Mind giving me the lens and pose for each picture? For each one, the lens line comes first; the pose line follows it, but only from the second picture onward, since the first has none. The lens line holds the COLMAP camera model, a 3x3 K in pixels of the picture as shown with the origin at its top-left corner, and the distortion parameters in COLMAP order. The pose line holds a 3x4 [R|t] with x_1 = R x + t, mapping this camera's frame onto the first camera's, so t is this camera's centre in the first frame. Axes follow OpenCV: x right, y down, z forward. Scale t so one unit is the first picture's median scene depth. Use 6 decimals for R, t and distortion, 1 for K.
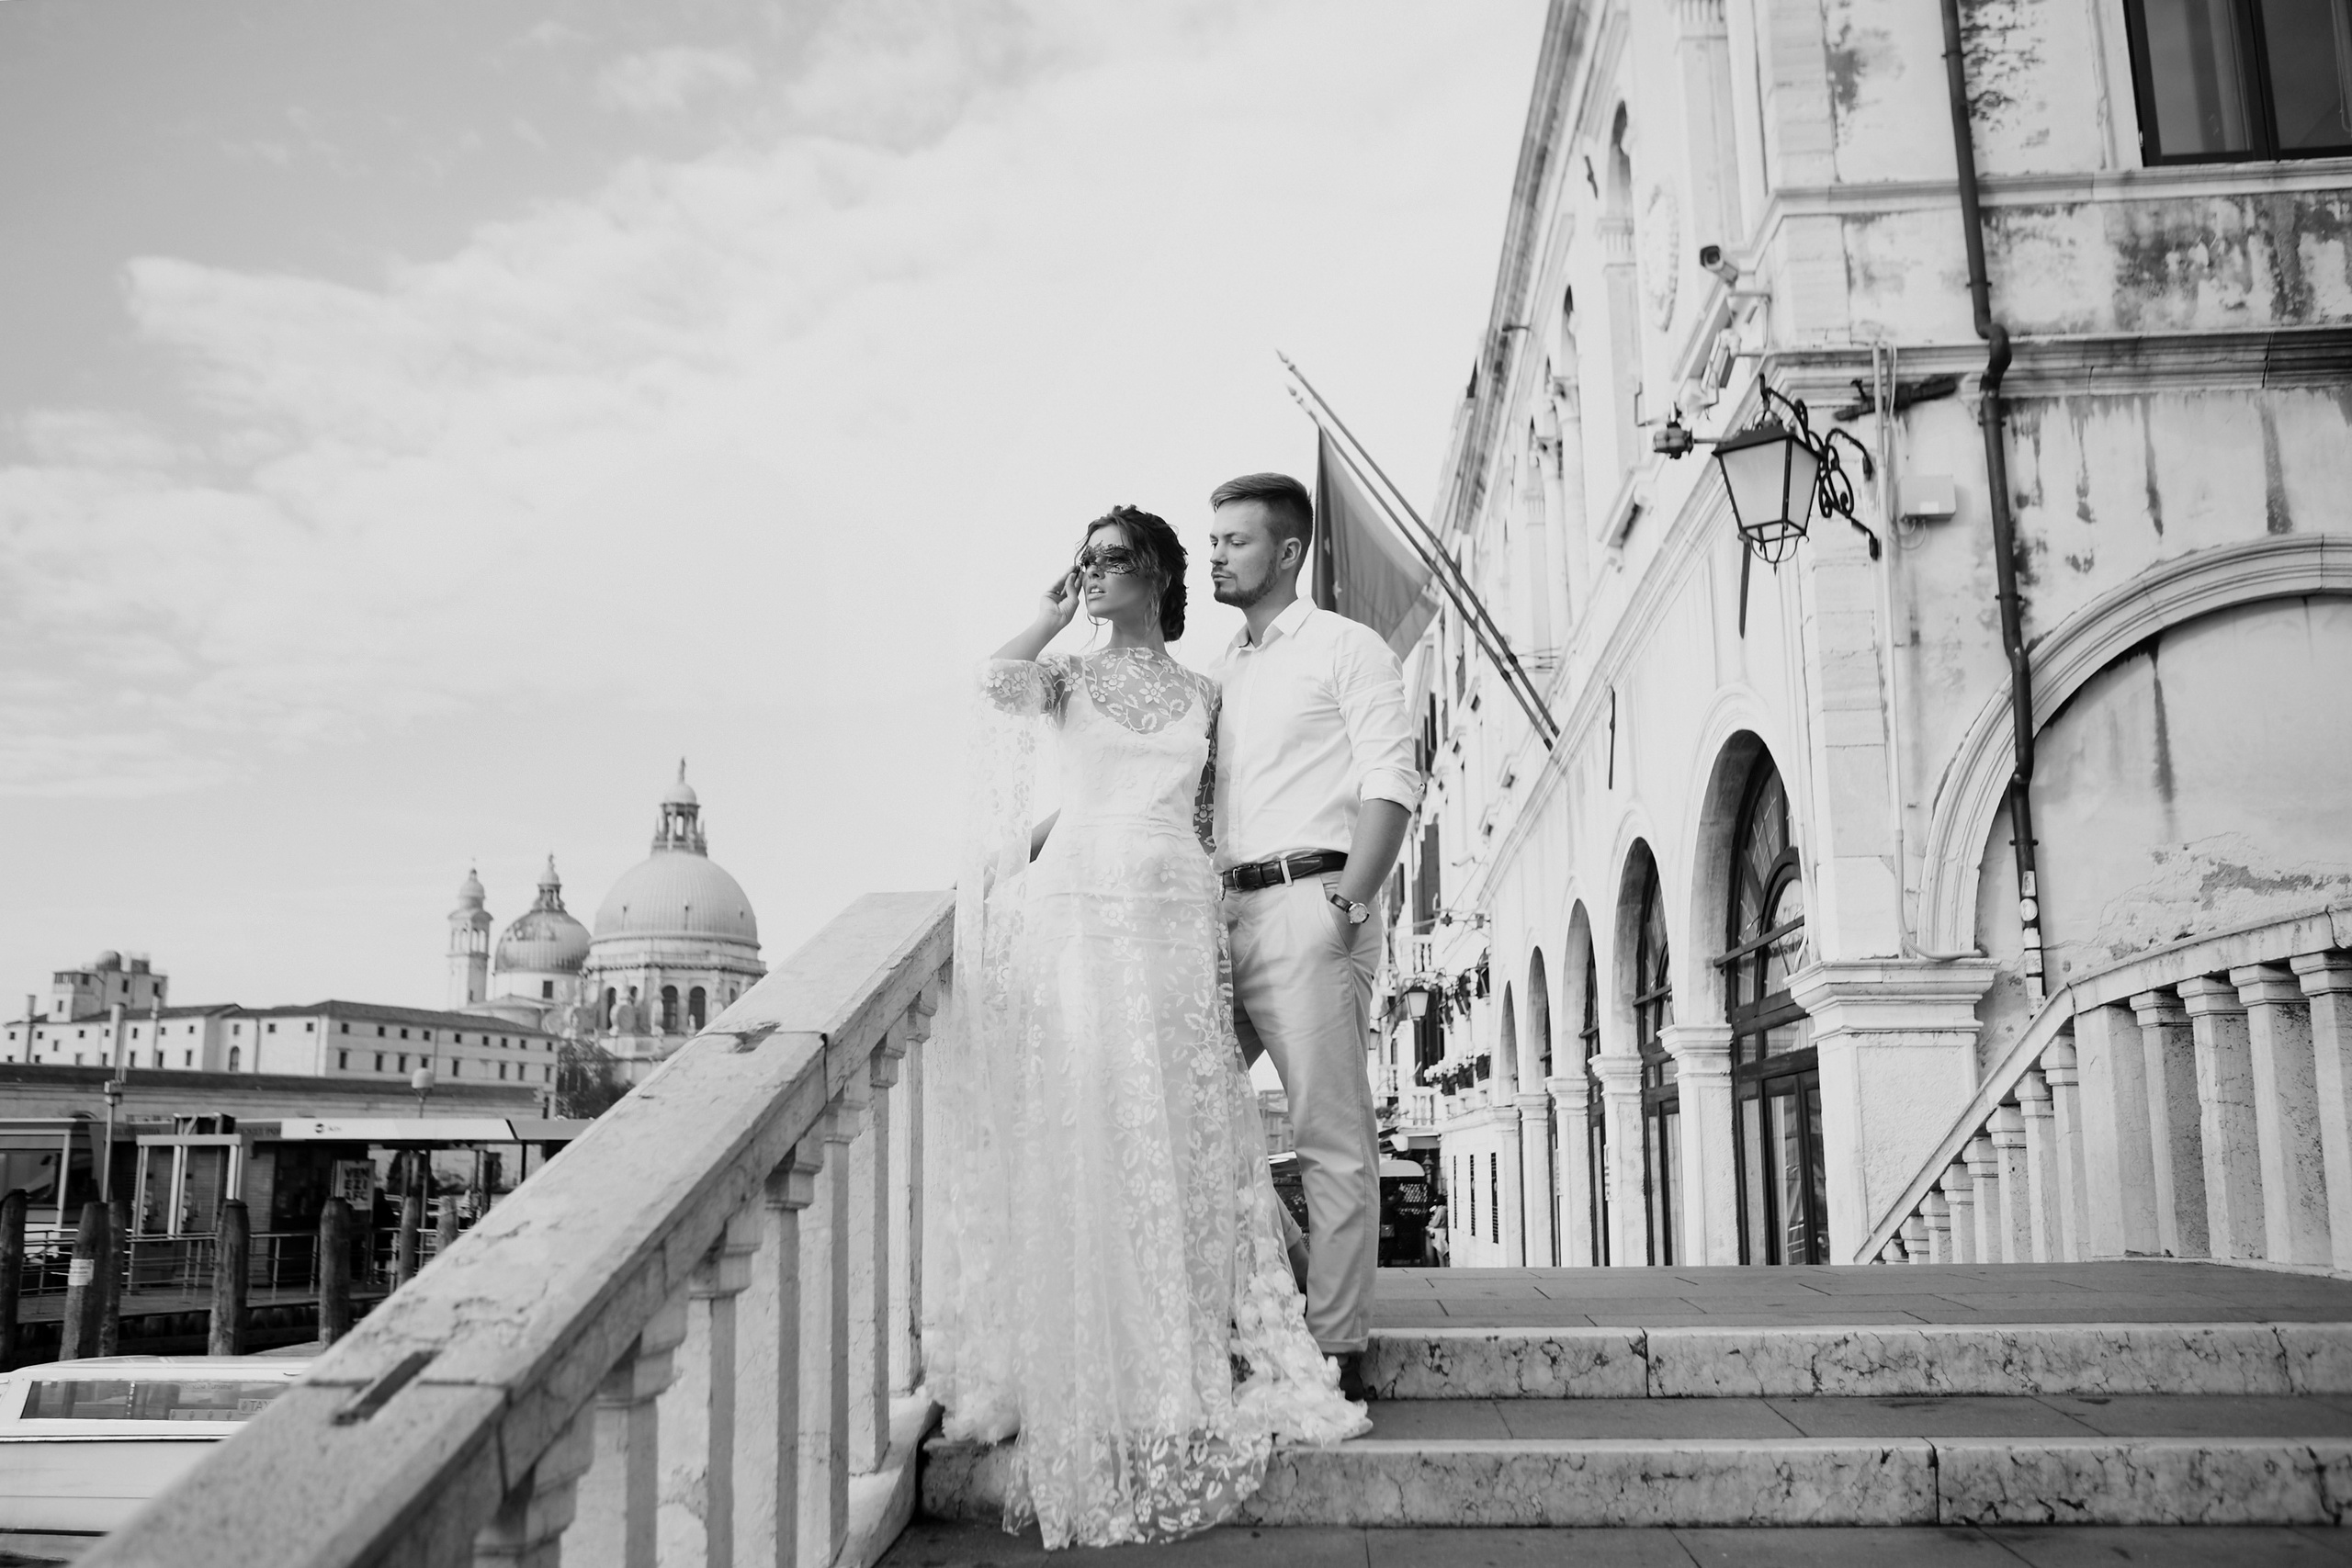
lens RADIAL K [[1882.4, 0, 1176.0], [0, 1882.4, 784.0], [0, 0, 1]] dist [0.047057, 0.006012]
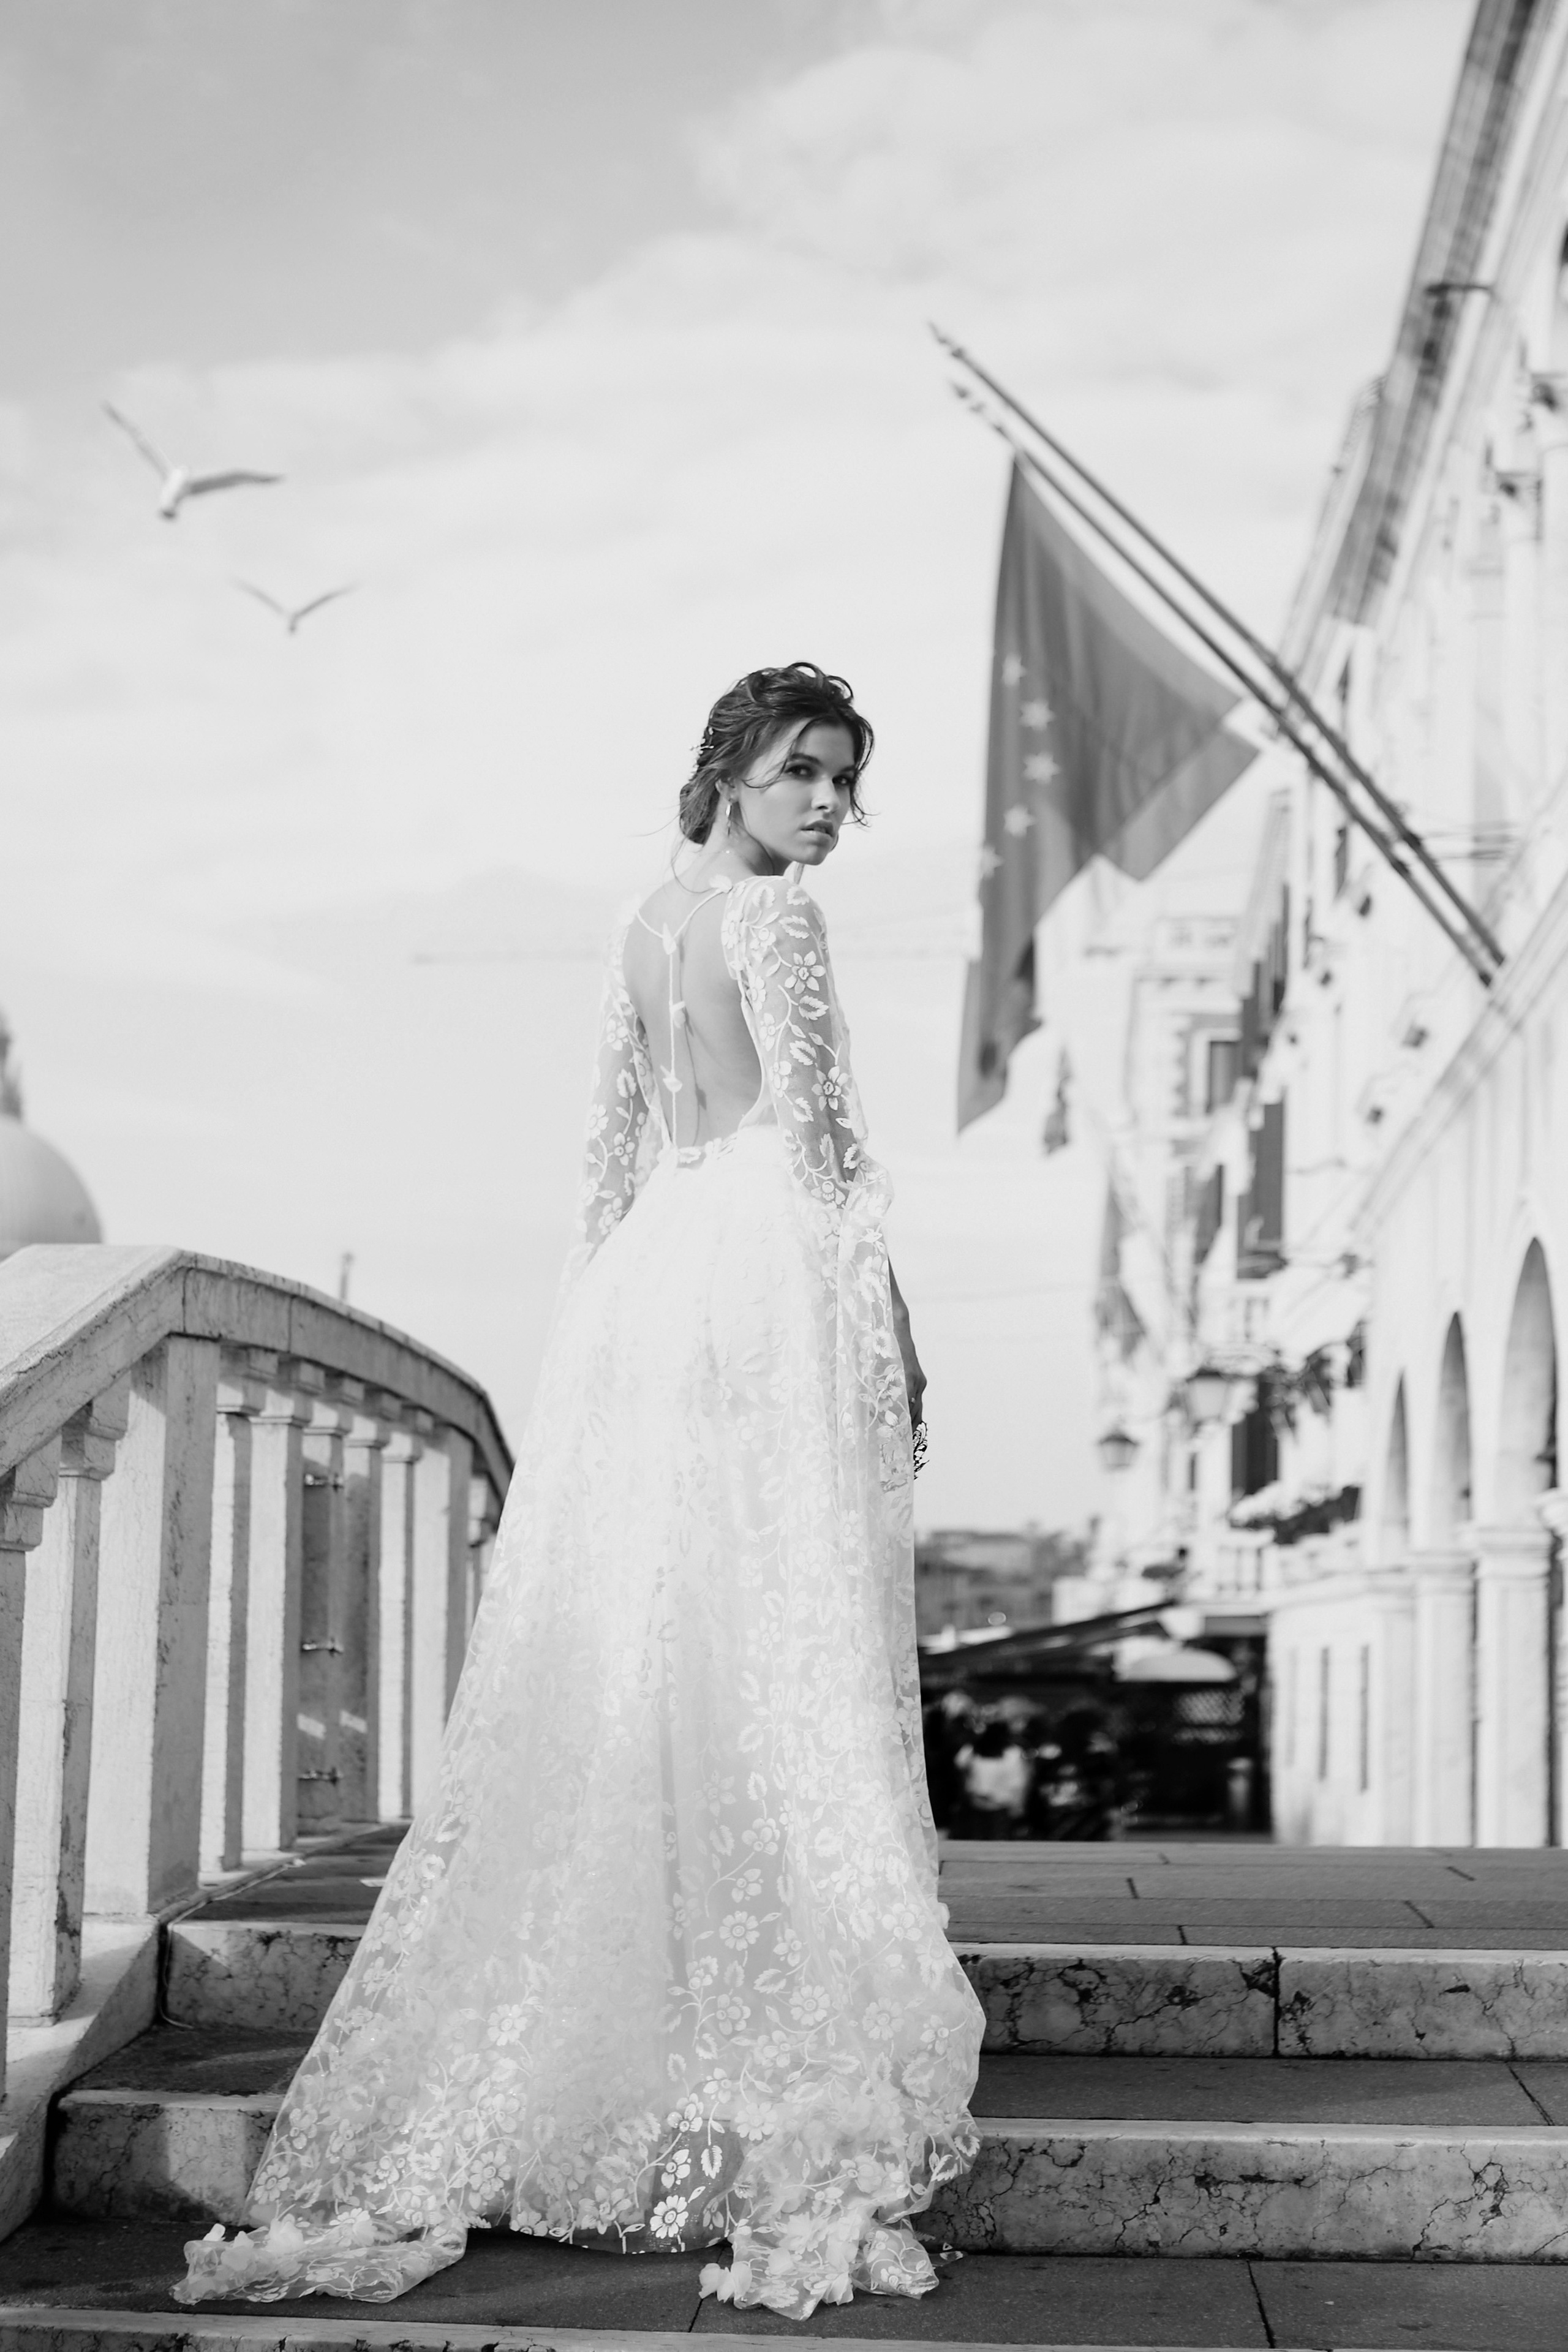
lens RADIAL K [[3010.1, 0, 784.0], [0, 3010.1, 1176.0], [0, 0, 1]] dist [0.050407, 0.044808]
pose [[0.993927, 0.060479, 0.091930, -0.105816], [-0.063667, 0.997453, 0.032144, 0.023370], [-0.089751, -0.037801, 0.995247, 0.049647]]
